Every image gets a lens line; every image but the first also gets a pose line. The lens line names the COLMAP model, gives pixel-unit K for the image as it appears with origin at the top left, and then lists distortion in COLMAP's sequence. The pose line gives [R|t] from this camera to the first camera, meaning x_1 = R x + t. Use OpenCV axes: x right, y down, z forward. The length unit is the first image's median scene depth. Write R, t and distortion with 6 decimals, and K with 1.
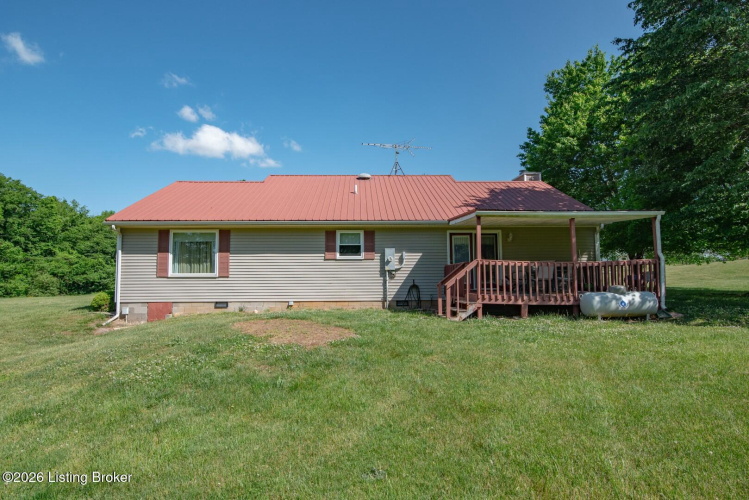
lens RADIAL K [[402.0, 0, 374.5], [0, 402.0, 250.0], [0, 0, 1]] dist [0.002558, 0.000464]
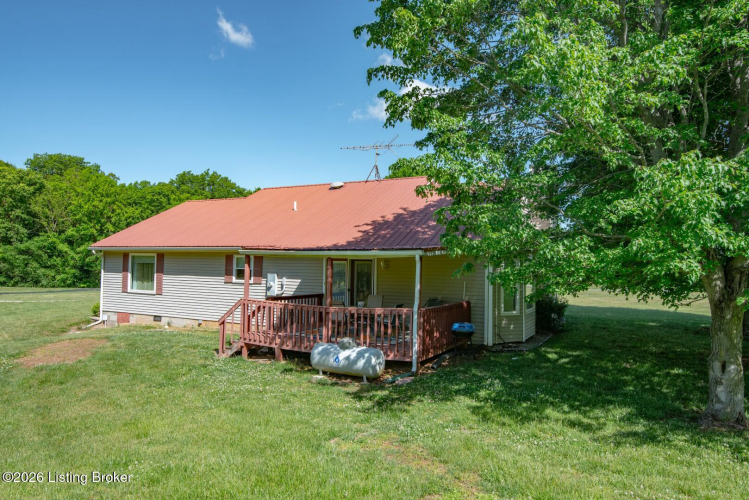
lens RADIAL K [[490.5, 0, 374.5], [0, 490.5, 250.0], [0, 0, 1]] dist [-0.001312, -0.000540]
pose [[0.874820, 0.007262, -0.484394, 0.851812], [0.010916, 0.999338, 0.034697, -0.102971], [0.484325, -0.035642, 0.874162, 0.069486]]
